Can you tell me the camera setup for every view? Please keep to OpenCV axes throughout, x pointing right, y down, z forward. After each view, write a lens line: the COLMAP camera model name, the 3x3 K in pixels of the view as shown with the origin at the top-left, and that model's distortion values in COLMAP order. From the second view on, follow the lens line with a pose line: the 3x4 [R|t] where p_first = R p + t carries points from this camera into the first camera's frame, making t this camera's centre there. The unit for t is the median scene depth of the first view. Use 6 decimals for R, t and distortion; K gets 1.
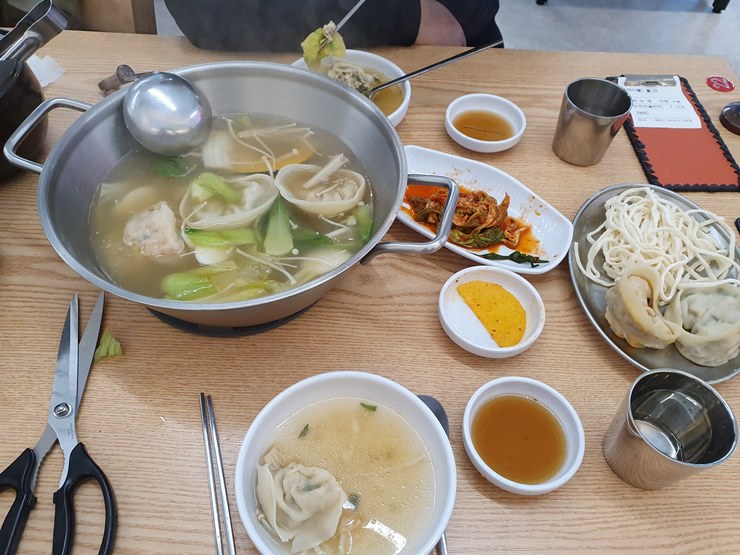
lens RADIAL K [[581.1, 0, 372.0], [0, 581.1, 273.1], [0, 0, 1]] dist [0.002770, 0.021365]
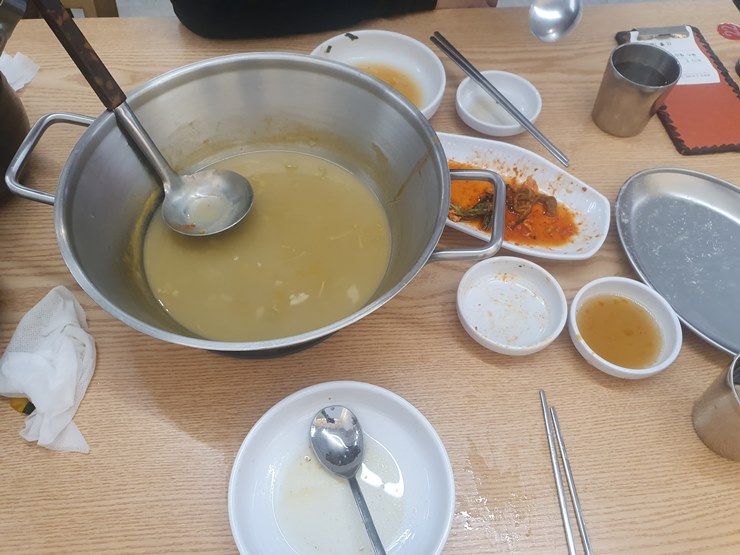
lens RADIAL K [[581.1, 0, 374.3], [0, 581.1, 280.0], [0, 0, 1]] dist [0.002770, 0.021365]
pose [[0.995250, -0.085066, 0.047334, -0.115373], [0.080404, 0.992421, 0.092930, -0.088624], [-0.054880, -0.088683, 0.994547, 0.061790]]
